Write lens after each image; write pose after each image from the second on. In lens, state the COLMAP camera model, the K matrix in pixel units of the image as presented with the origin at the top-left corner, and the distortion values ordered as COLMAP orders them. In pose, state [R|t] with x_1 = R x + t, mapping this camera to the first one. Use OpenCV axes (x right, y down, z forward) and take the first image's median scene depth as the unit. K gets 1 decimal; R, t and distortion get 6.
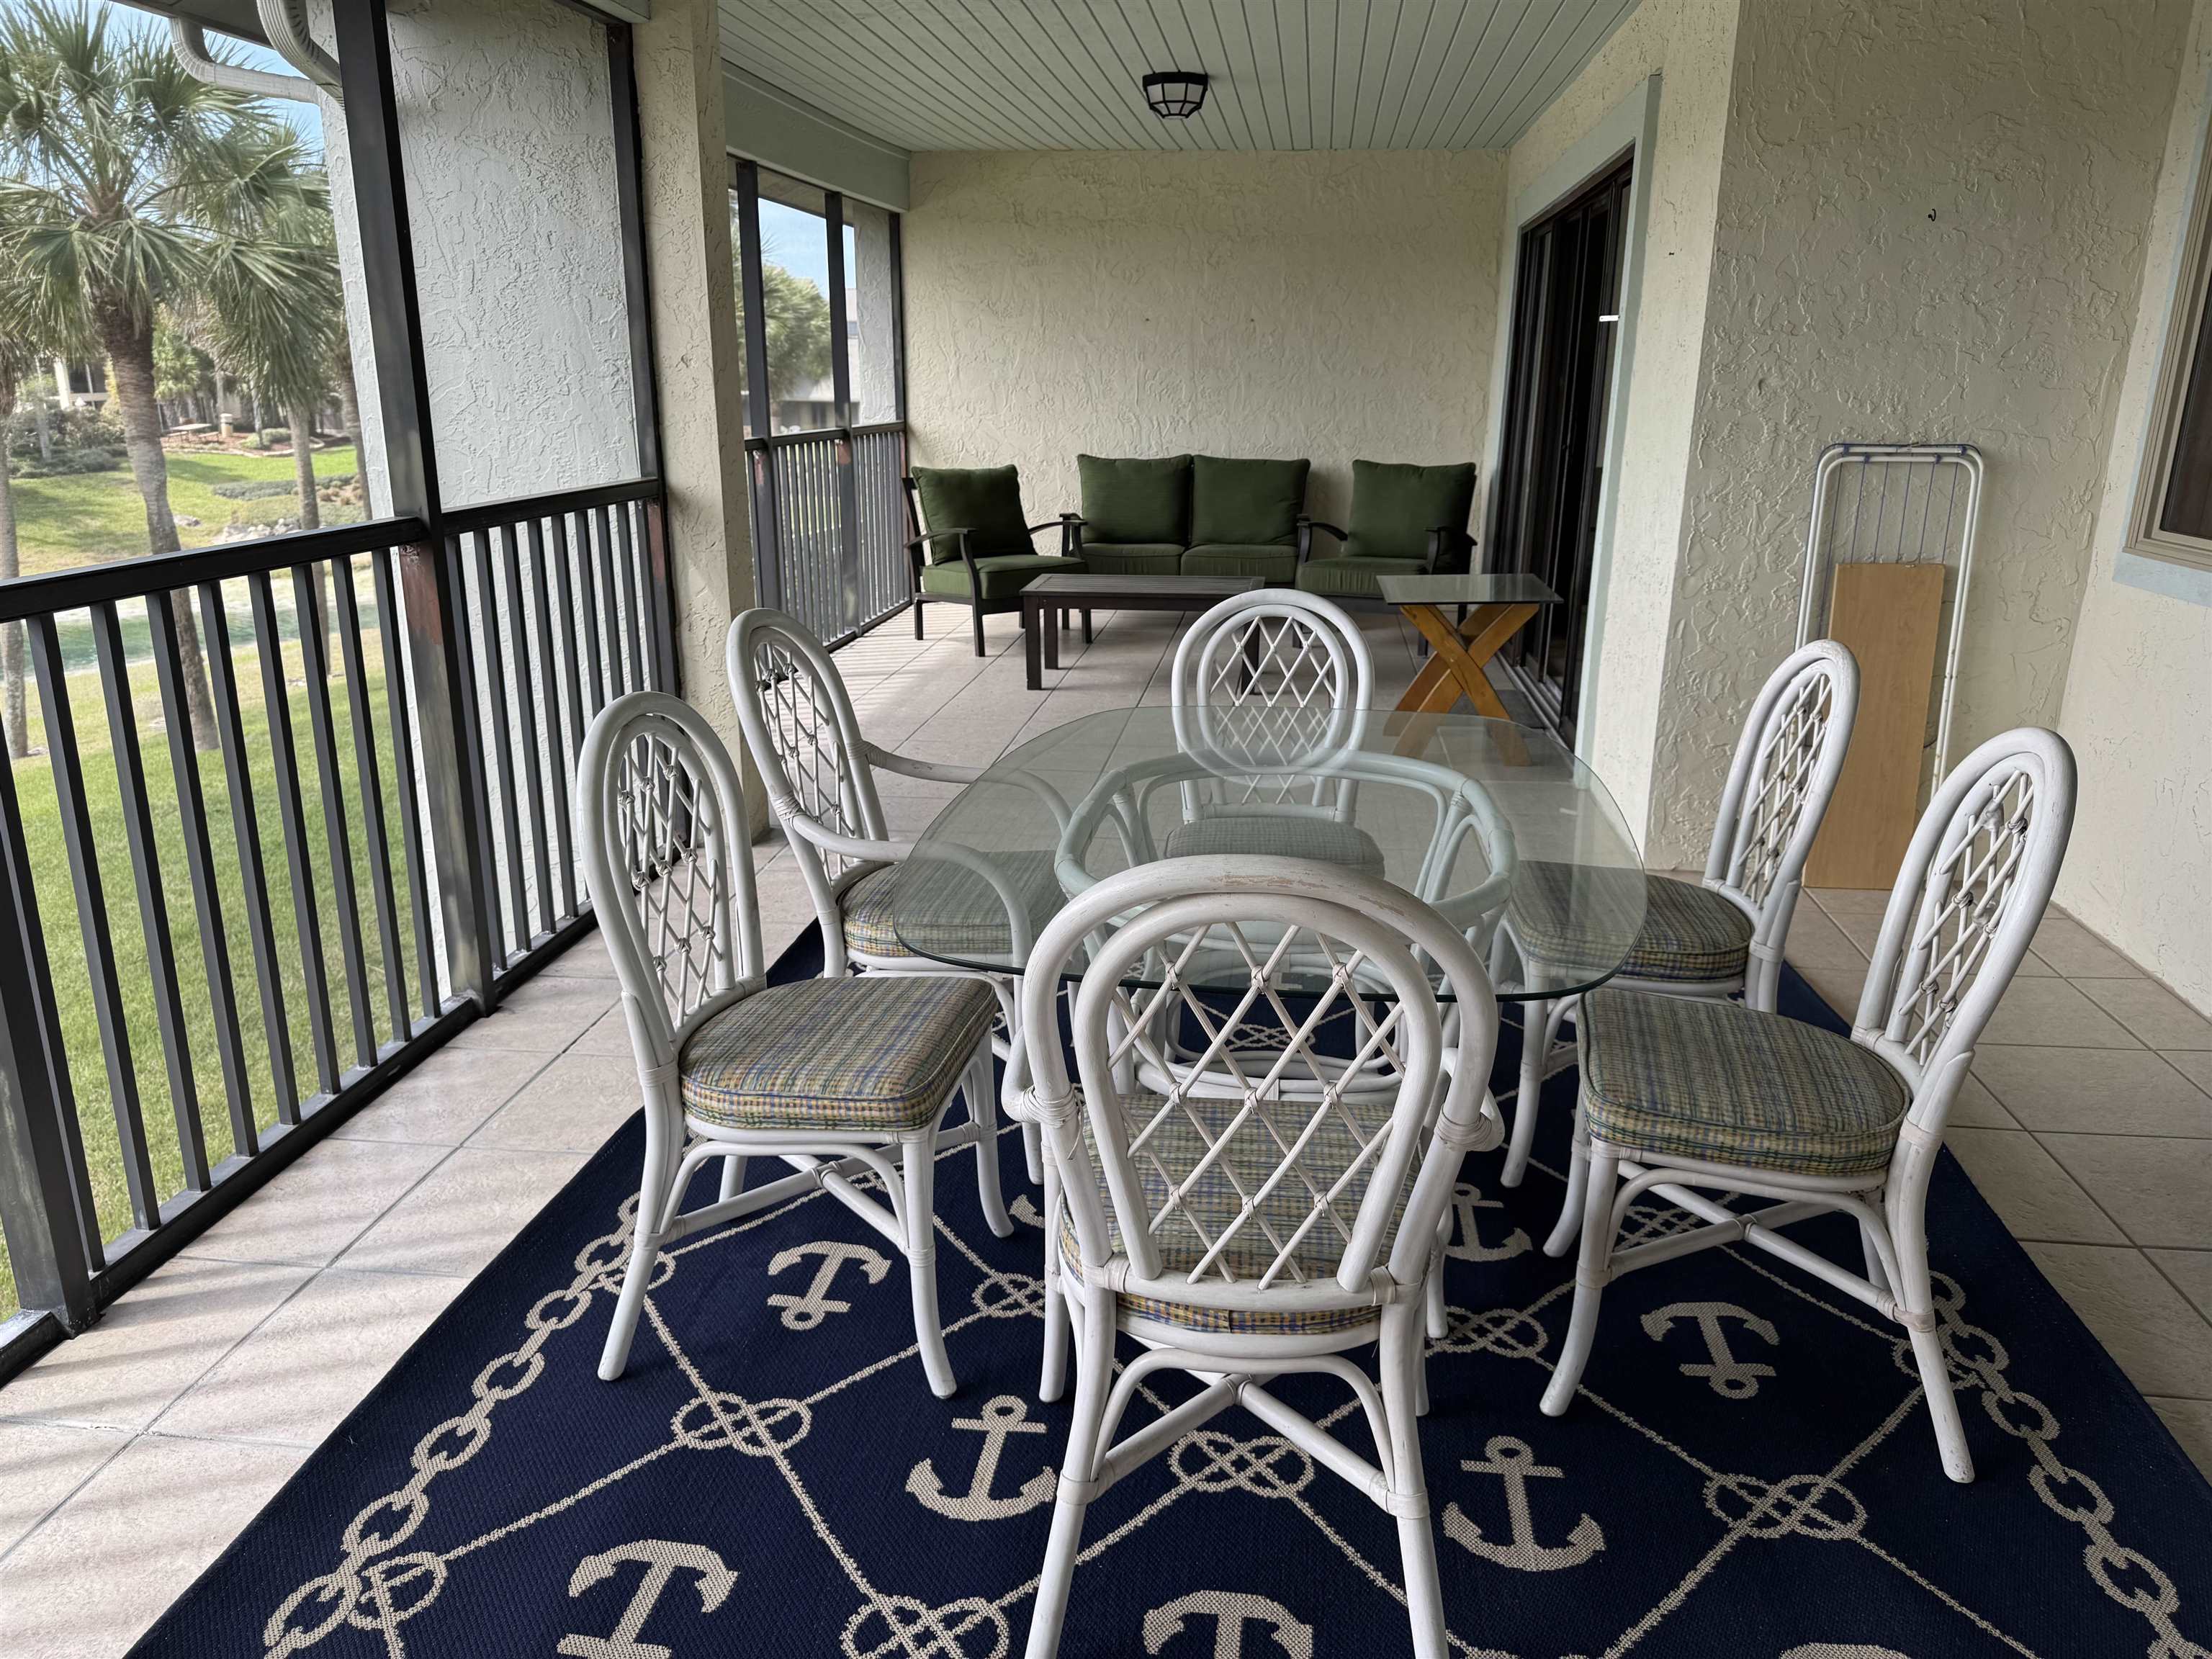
lens RADIAL K [[1590.4, 0, 1160.9], [0, 1590.4, 864.5], [0, 0, 1]] dist [0.048934, -0.053789]
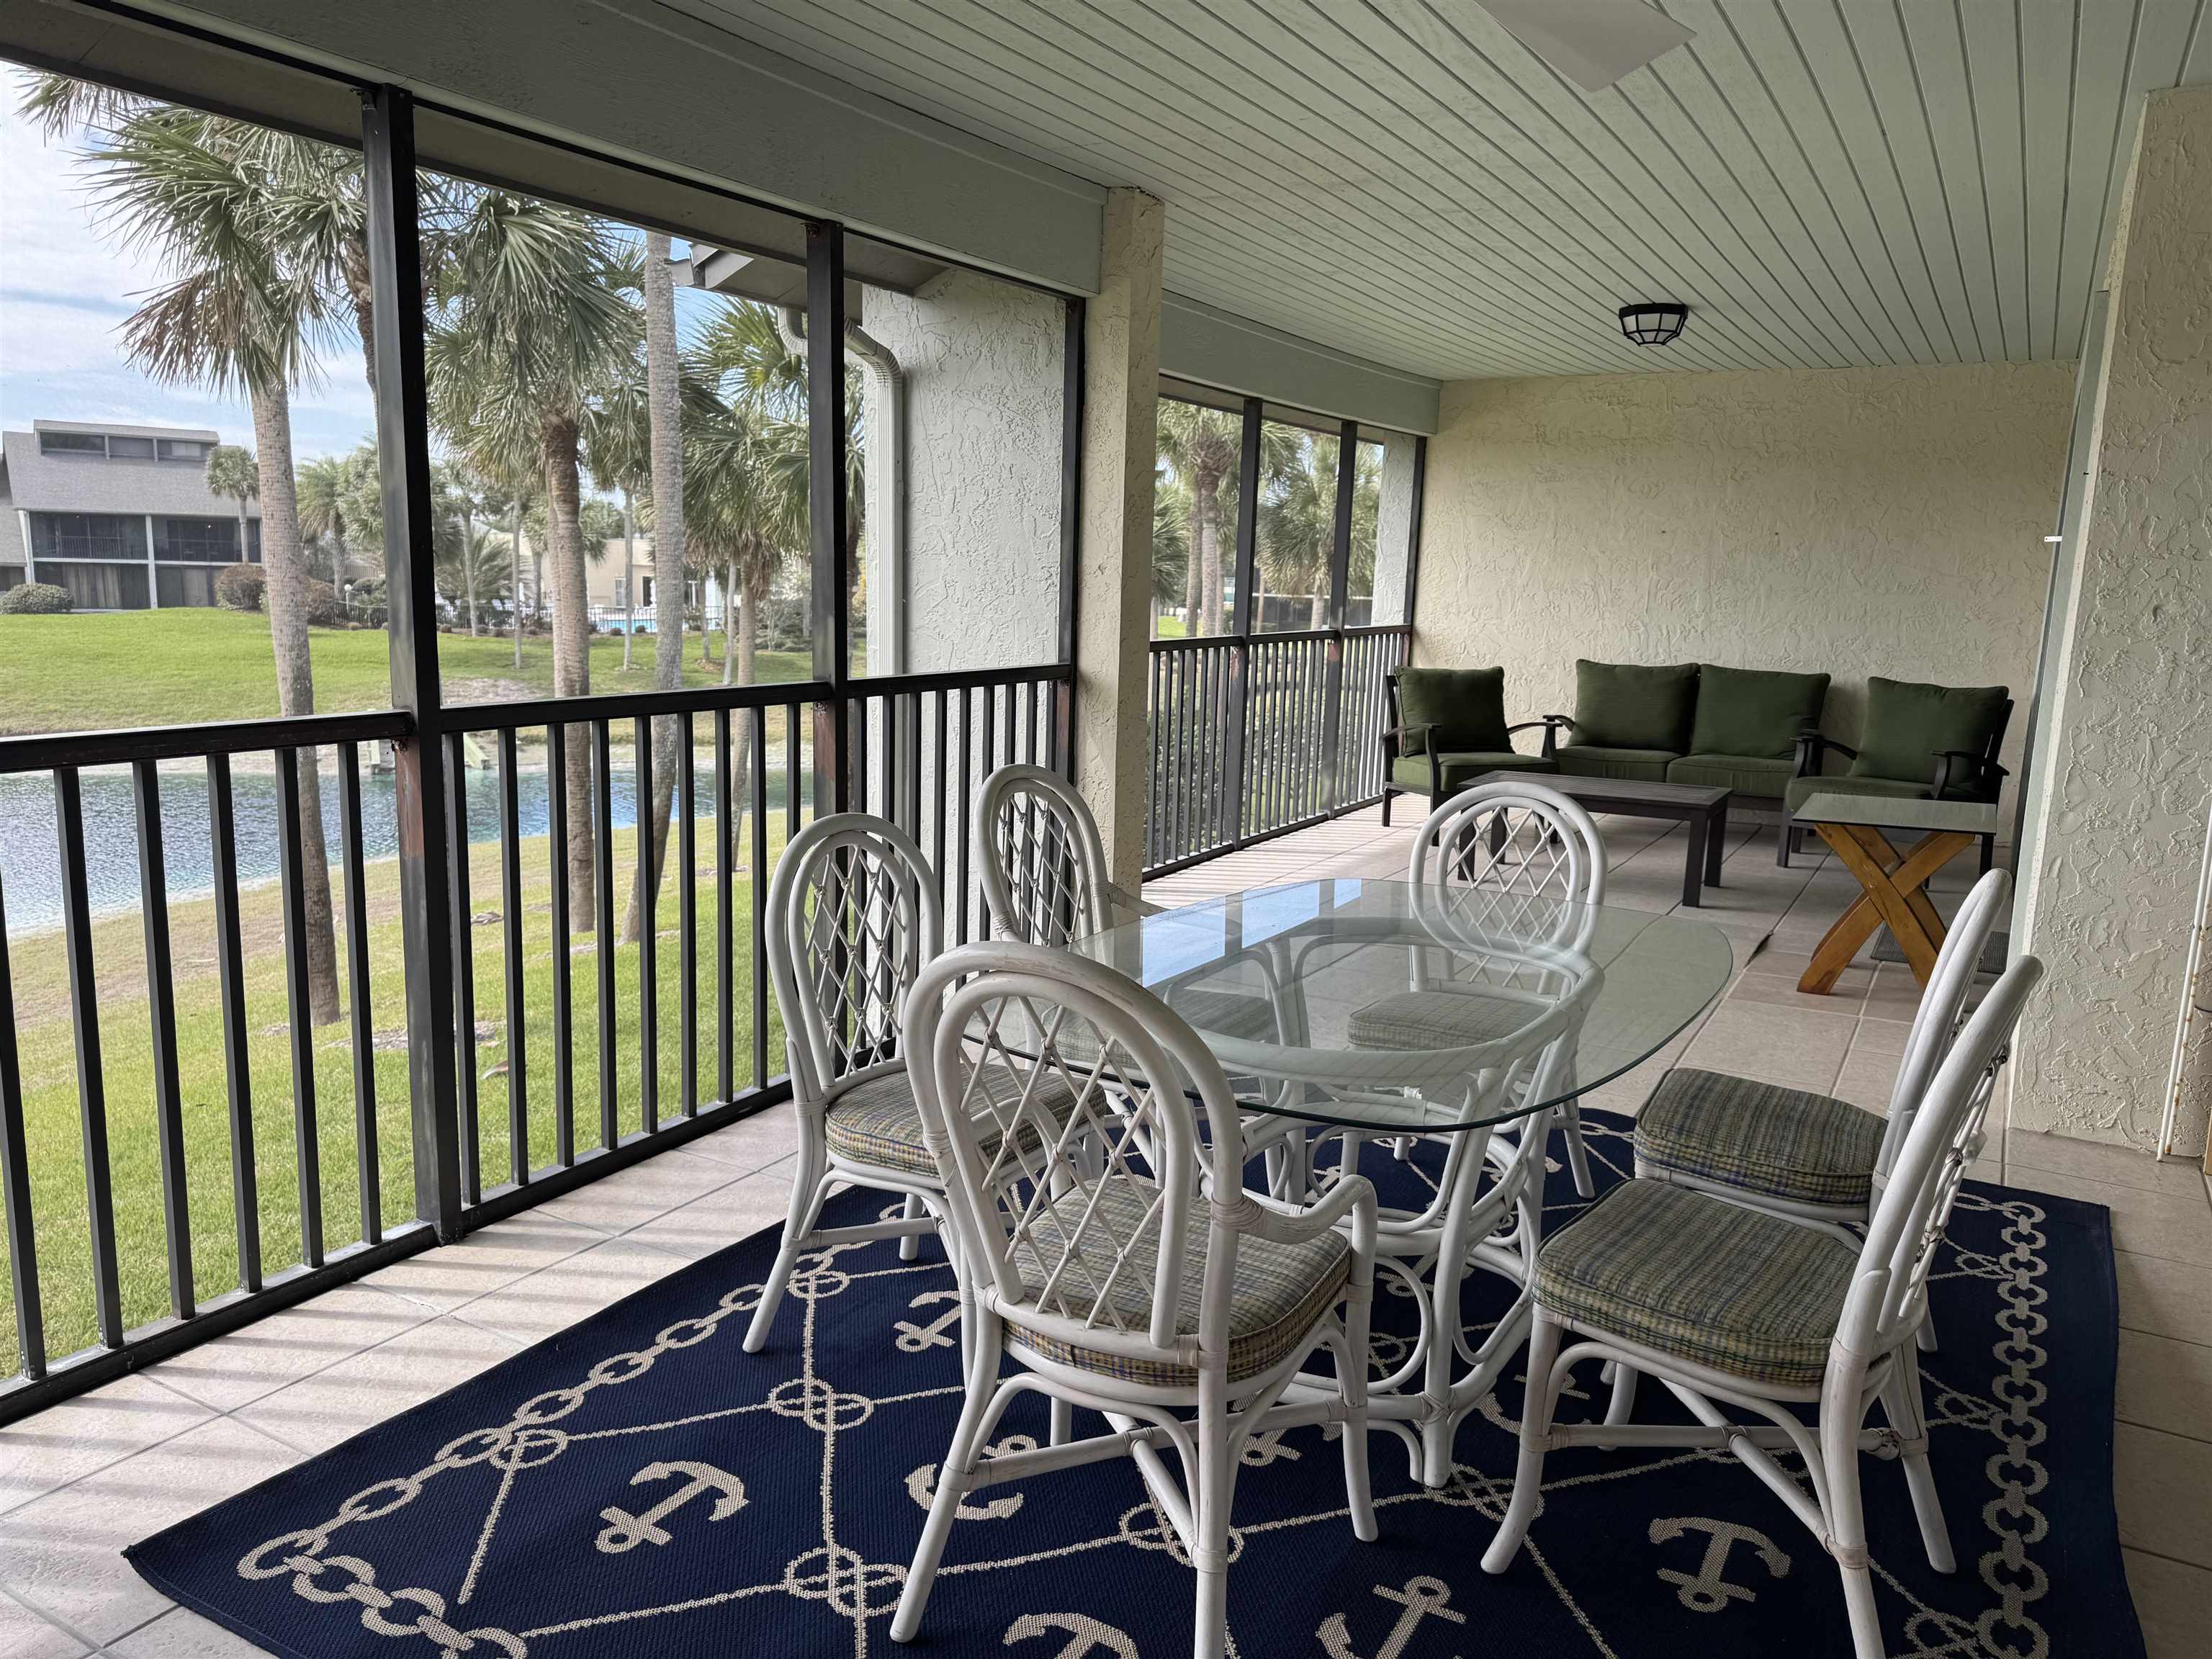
lens RADIAL K [[1590.4, 0, 1108.1], [0, 1590.4, 862.5], [0, 0, 1]] dist [0.048934, -0.053789]
pose [[0.918487, 0.089799, -0.385122, 0.229322], [-0.135984, 0.986207, -0.094359, 0.014817], [0.371336, 0.139038, 0.918029, -0.062269]]
